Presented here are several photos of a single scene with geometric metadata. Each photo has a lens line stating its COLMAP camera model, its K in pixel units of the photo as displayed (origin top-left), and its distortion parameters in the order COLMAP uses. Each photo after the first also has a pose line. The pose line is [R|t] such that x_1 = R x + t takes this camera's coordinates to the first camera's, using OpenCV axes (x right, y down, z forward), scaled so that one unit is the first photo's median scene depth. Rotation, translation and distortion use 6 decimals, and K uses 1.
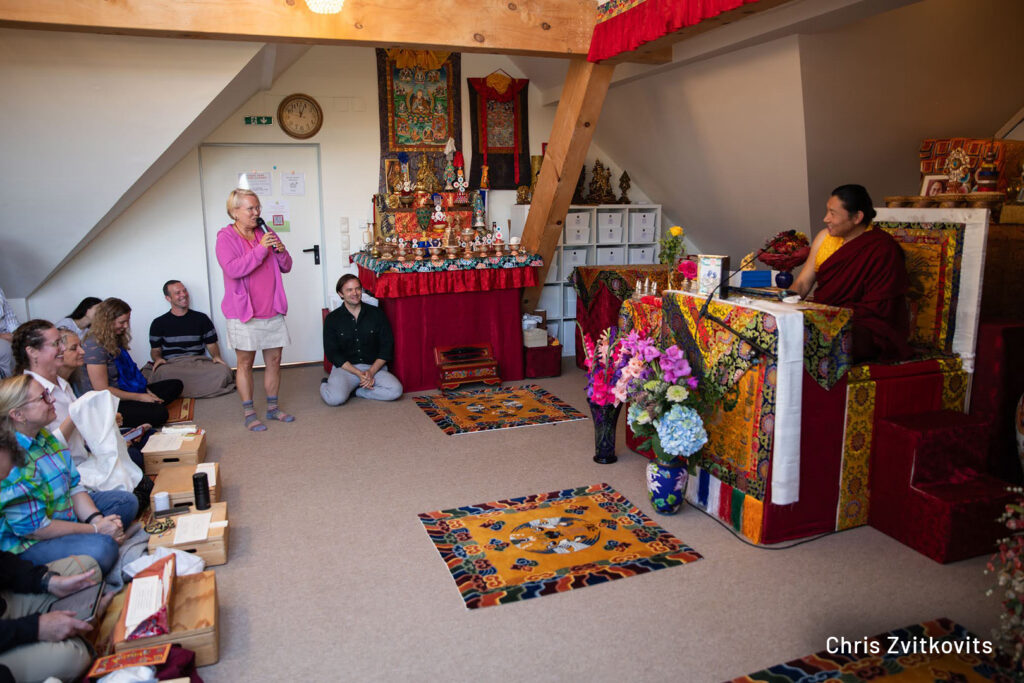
lens RADIAL K [[746.9, 0, 515.1], [0, 746.9, 346.1], [0, 0, 1]] dist [-0.069801, 0.042940]
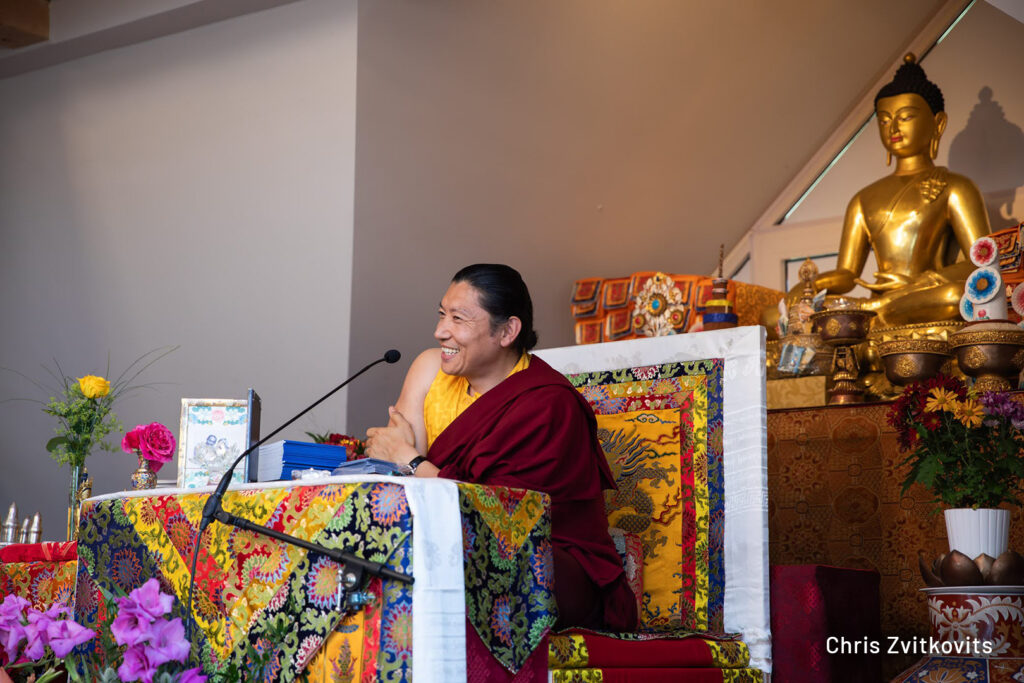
lens RADIAL K [[1908.8, 0, 515.3], [0, 1908.8, 341.1], [0, 0, 1]] dist [0.187495, 0.000000]
pose [[0.862484, 0.092174, 0.497620, -0.127807], [0.077728, 0.947481, -0.310222, 0.194048], [-0.500081, 0.306240, 0.810022, 0.036884]]
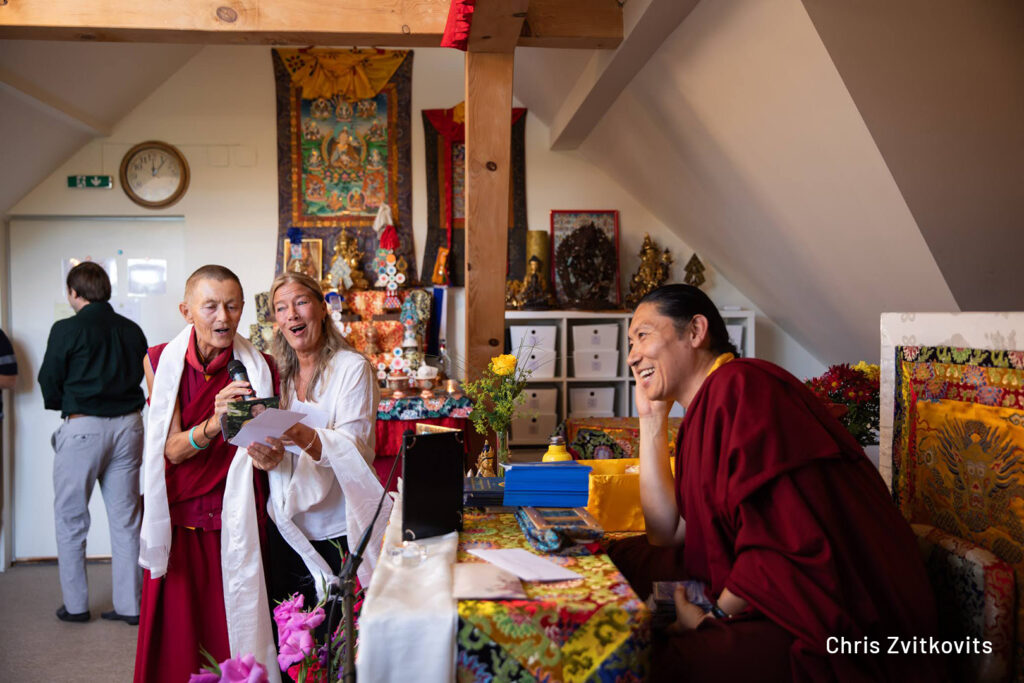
lens RADIAL K [[1011.1, 0, 507.8], [0, 1011.1, 340.4], [0, 0, 1]] dist [0.025042, 0.000000]
pose [[0.963078, 0.010535, -0.269016, 0.457356], [-0.053478, 0.986808, -0.152807, -0.084360], [0.263857, 0.161552, 0.950936, 0.458757]]
